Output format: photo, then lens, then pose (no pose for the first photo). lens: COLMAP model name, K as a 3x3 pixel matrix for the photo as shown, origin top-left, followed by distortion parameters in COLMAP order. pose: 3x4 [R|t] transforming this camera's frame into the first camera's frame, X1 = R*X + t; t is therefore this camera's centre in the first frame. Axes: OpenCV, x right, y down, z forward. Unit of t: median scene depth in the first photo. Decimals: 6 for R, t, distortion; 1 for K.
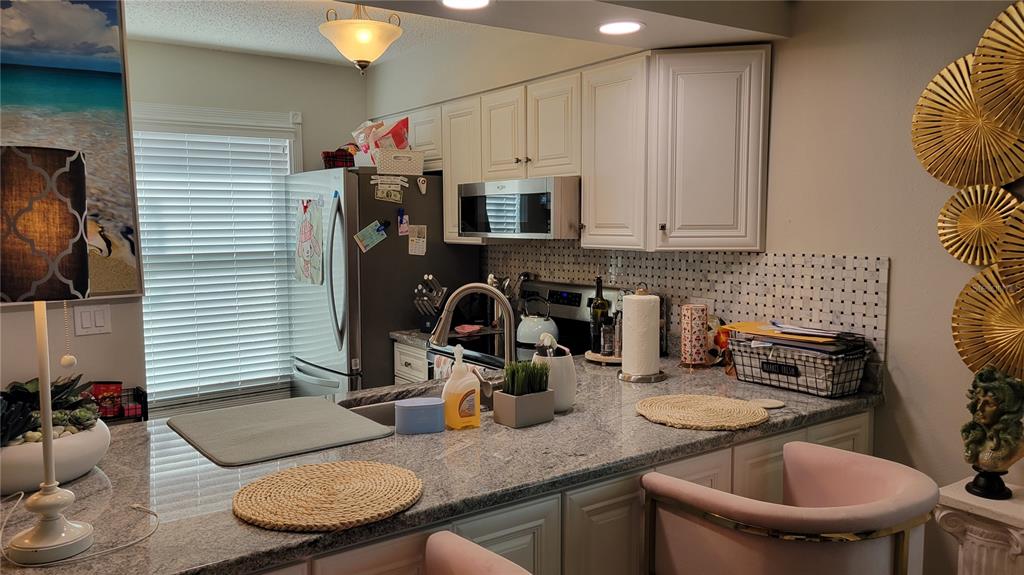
lens RADIAL K [[763.0, 0, 533.0], [0, 763.0, 291.1], [0, 0, 1]] dist [0.066822, -0.043073]
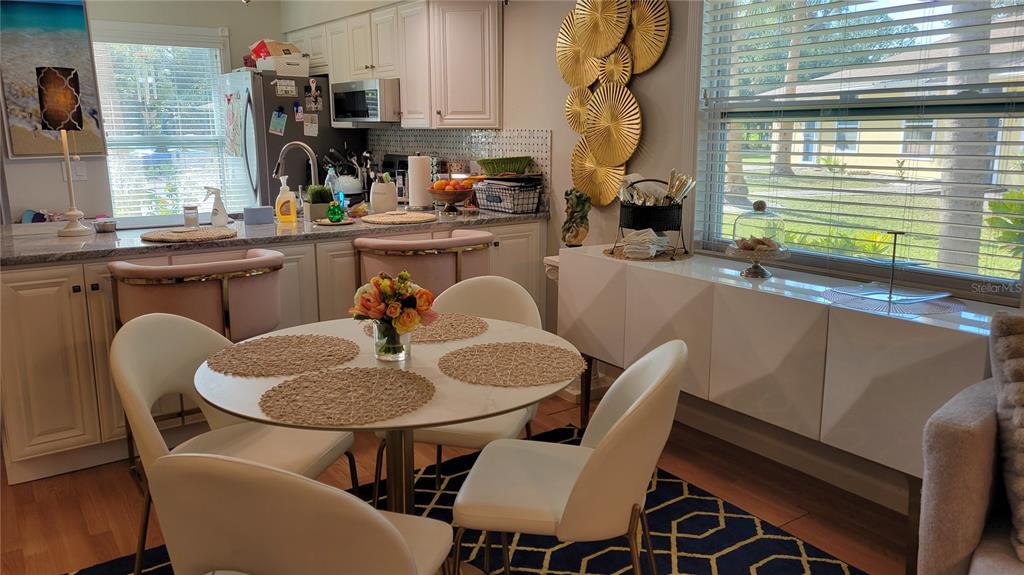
lens RADIAL K [[763.0, 0, 501.8], [0, 763.0, 281.2], [0, 0, 1]] dist [0.066822, -0.043073]
pose [[0.999996, 0.002502, 0.001364, 0.289966], [-0.002641, 0.993412, 0.114563, 0.076875], [-0.001068, -0.114567, 0.993415, -0.579093]]
